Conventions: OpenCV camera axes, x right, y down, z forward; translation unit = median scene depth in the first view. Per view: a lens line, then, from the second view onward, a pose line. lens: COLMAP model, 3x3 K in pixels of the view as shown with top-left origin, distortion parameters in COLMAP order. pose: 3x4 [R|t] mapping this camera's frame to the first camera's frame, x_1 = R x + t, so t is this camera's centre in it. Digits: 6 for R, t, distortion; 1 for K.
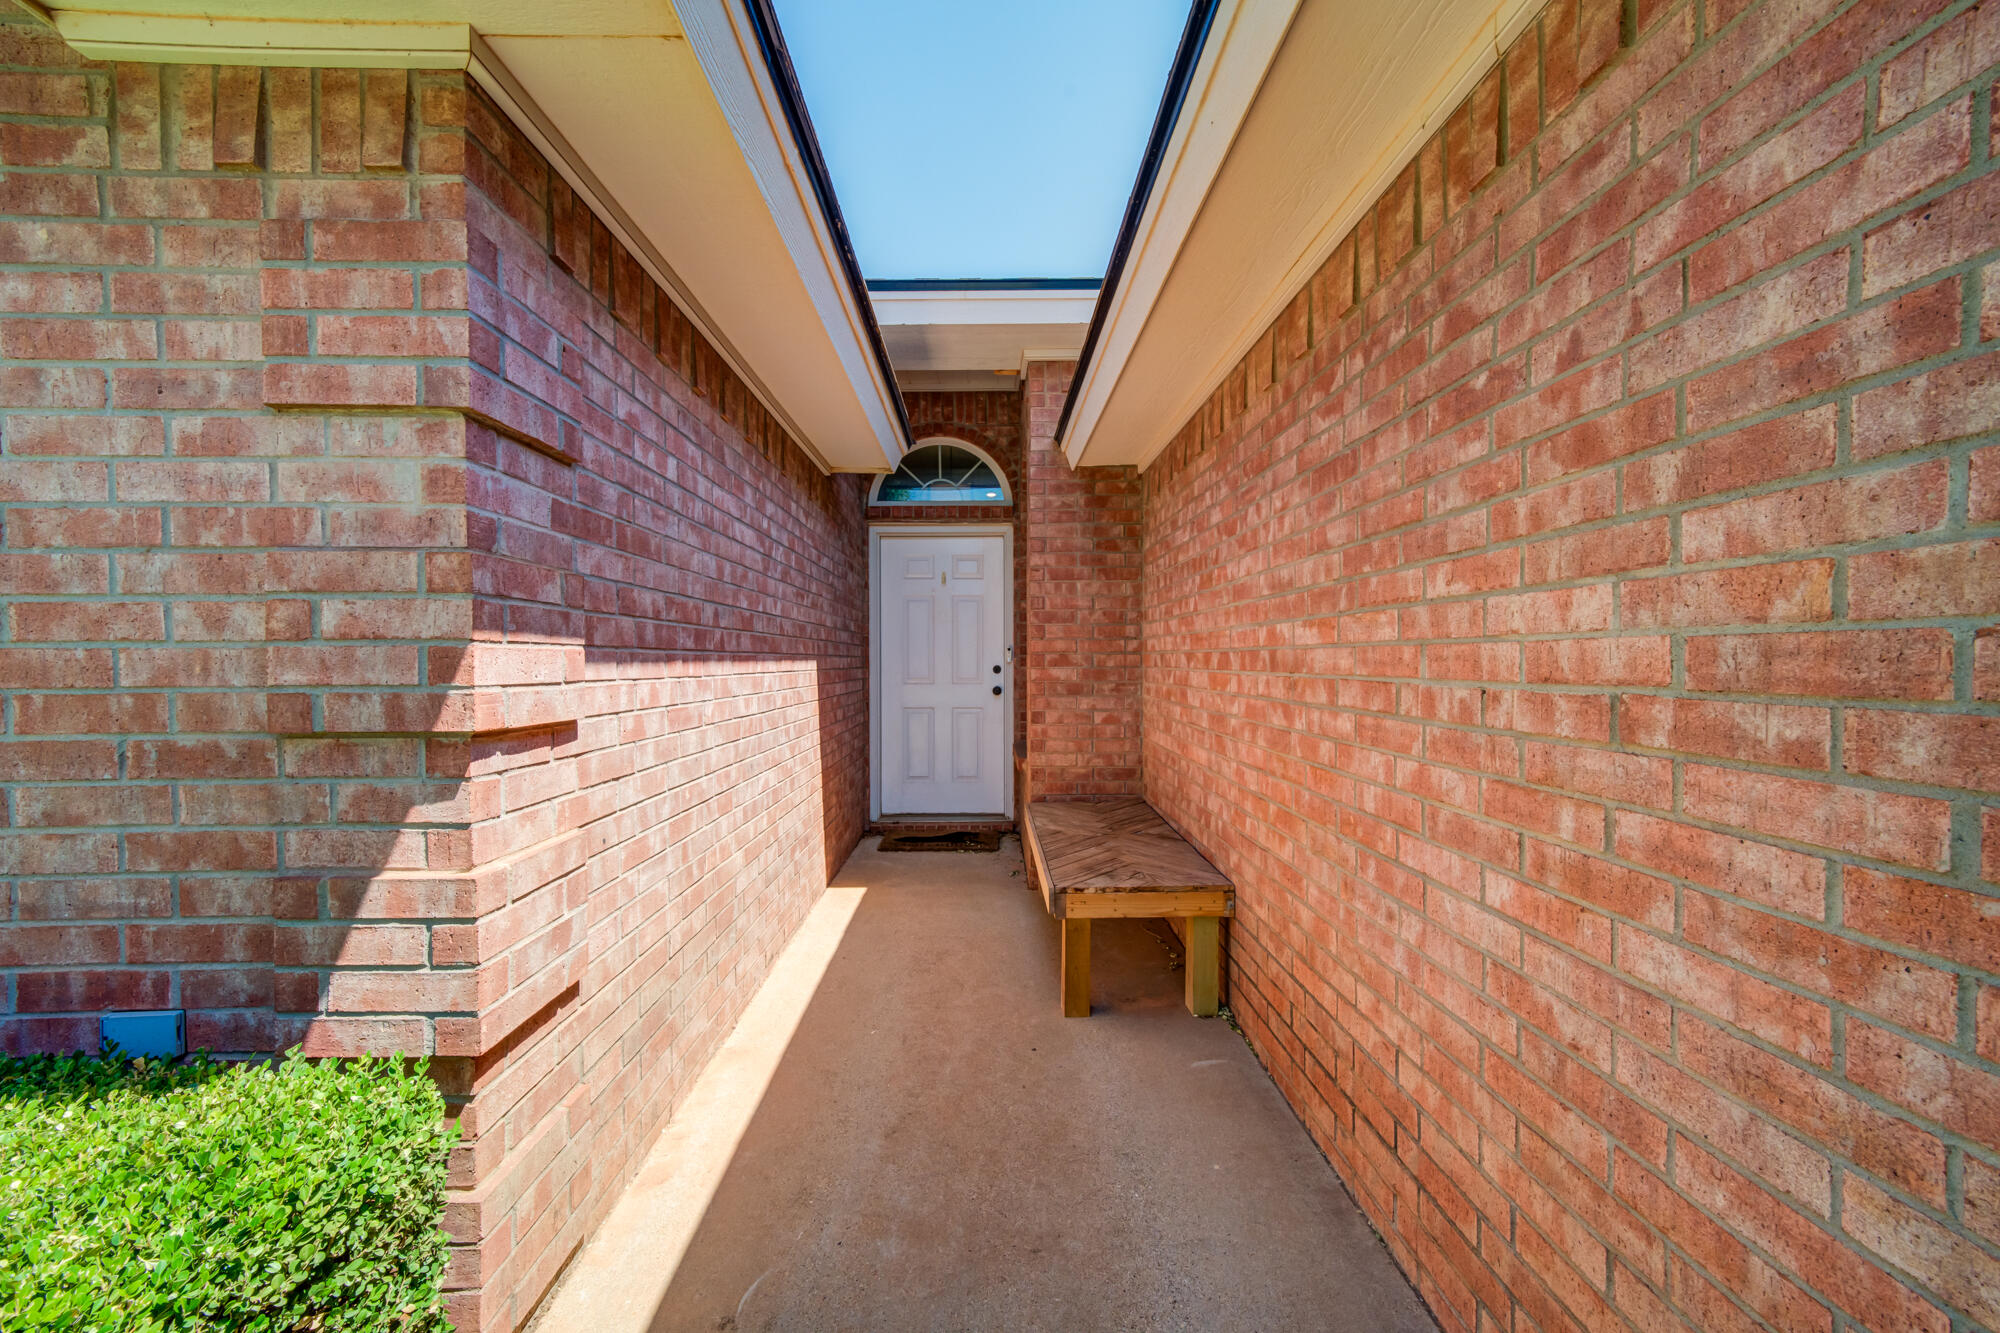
lens RADIAL K [[746.6, 0, 995.7], [0, 746.6, 642.8], [0, 0, 1]] dist [-0.000203, 0.000215]
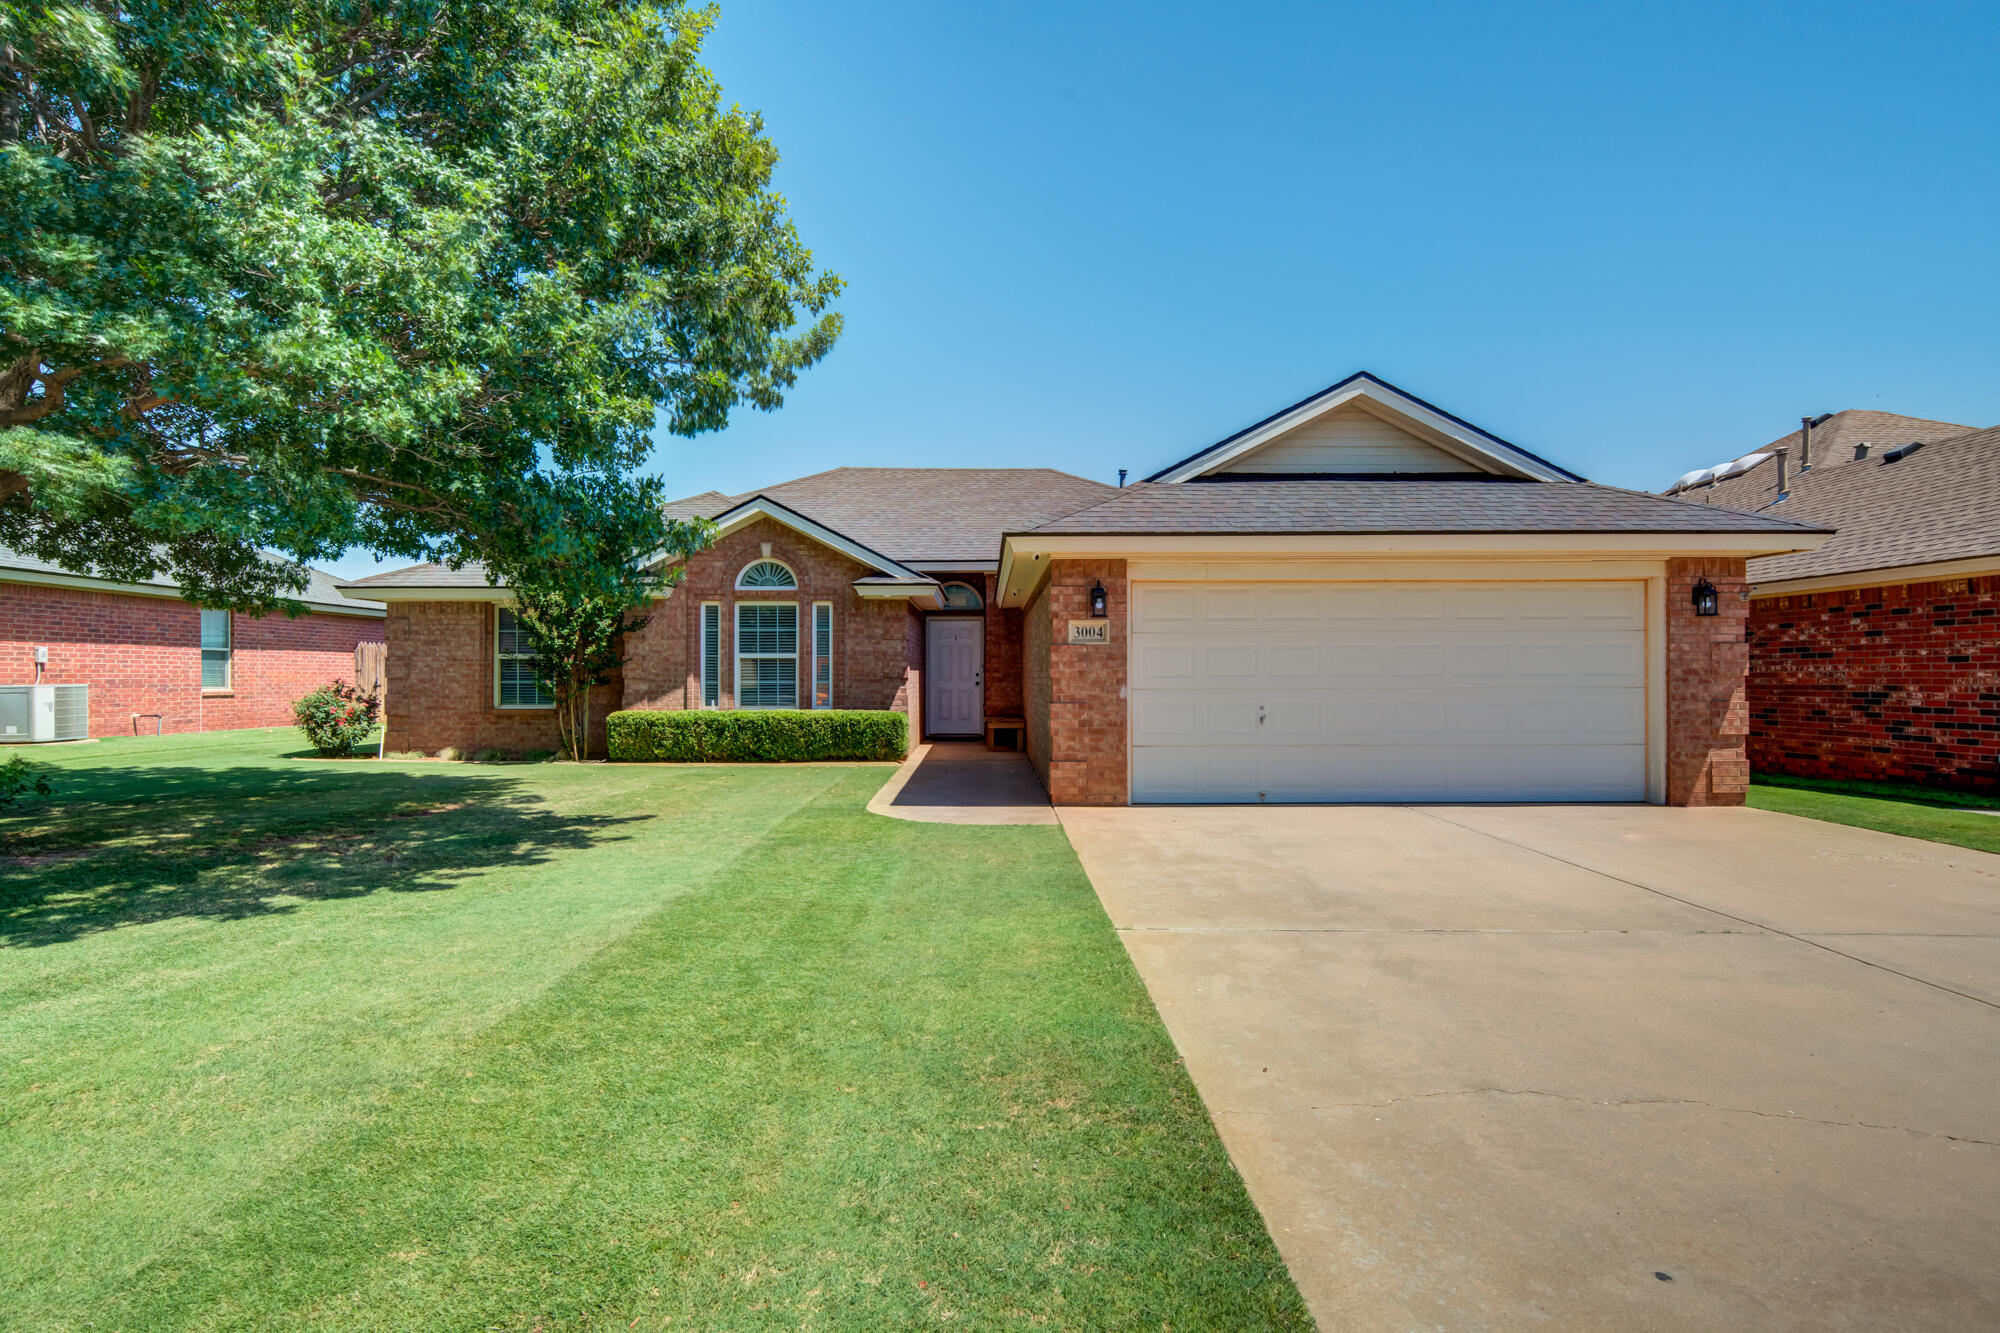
lens RADIAL K [[1061.0, 0, 1000.3], [0, 1061.0, 667.8], [0, 0, 1]] dist [0.018688, 0.000211]
pose [[0.999999, 0.001063, -0.000954, 0.109942], [-0.001051, 0.999918, 0.012766, -0.044091], [0.000968, -0.012765, 0.999918, -3.381327]]
